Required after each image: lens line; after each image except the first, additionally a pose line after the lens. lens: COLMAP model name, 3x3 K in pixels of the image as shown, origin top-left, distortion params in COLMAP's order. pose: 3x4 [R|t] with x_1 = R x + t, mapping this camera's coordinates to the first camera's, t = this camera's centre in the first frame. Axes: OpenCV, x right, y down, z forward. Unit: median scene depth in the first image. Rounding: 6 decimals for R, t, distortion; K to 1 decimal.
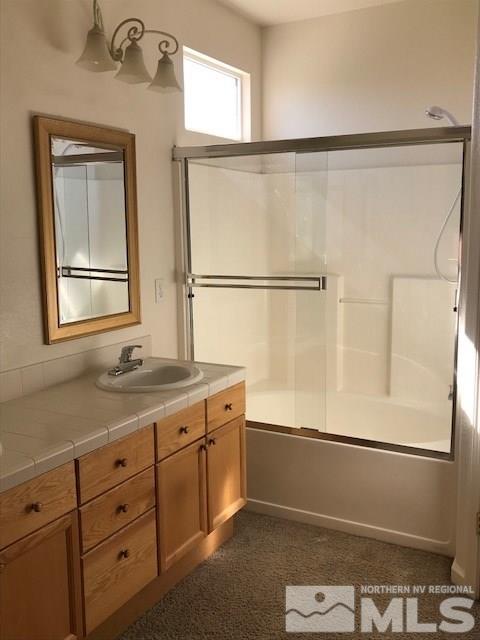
lens RADIAL K [[622.6, 0, 244.1], [0, 622.6, 315.7], [0, 0, 1]] dist [0.103382, -0.282661]
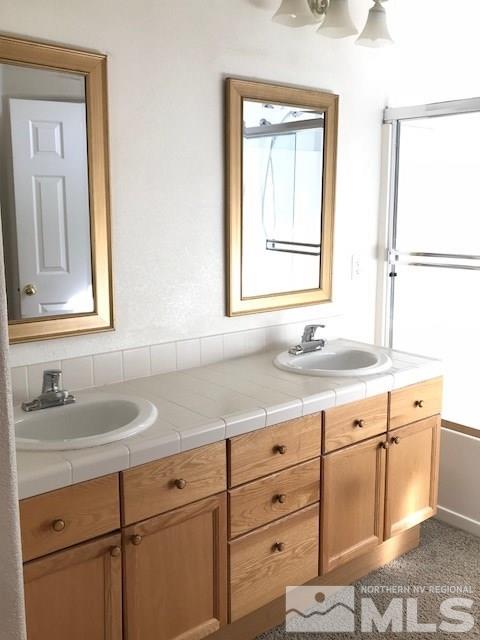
lens RADIAL K [[622.6, 0, 244.1], [0, 622.6, 315.7], [0, 0, 1]] dist [0.103382, -0.282661]
pose [[0.927299, 0.074601, -0.366813, 0.066052], [-0.061950, 0.997011, 0.046160, -0.001716], [0.369160, -0.020080, 0.929149, 0.103854]]
